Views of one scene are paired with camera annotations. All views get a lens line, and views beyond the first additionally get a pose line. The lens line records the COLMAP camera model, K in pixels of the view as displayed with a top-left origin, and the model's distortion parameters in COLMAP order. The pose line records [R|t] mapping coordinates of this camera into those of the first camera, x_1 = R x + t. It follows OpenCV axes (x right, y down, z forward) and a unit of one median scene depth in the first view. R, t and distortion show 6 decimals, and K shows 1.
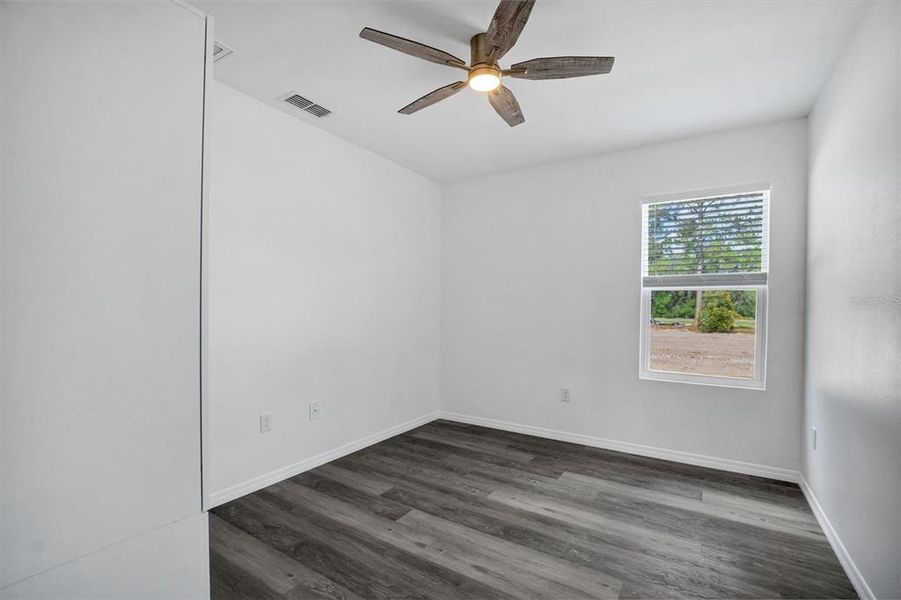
lens RADIAL K [[401.8, 0, 450.1], [0, 401.8, 305.6], [0, 0, 1]] dist [-0.021205, 0.000326]
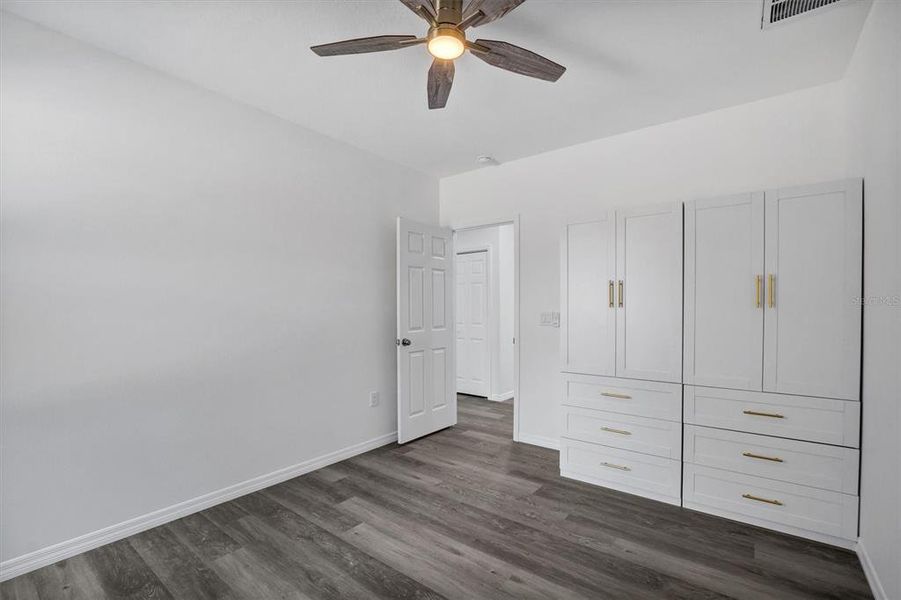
lens RADIAL K [[401.8, 0, 450.2], [0, 401.8, 306.3], [0, 0, 1]] dist [-0.021205, 0.000326]
pose [[-0.995994, -0.005796, 0.089230, -0.002736], [-0.006757, 0.999922, -0.010474, 0.009882], [-0.089163, -0.011035, -0.995956, 1.993957]]
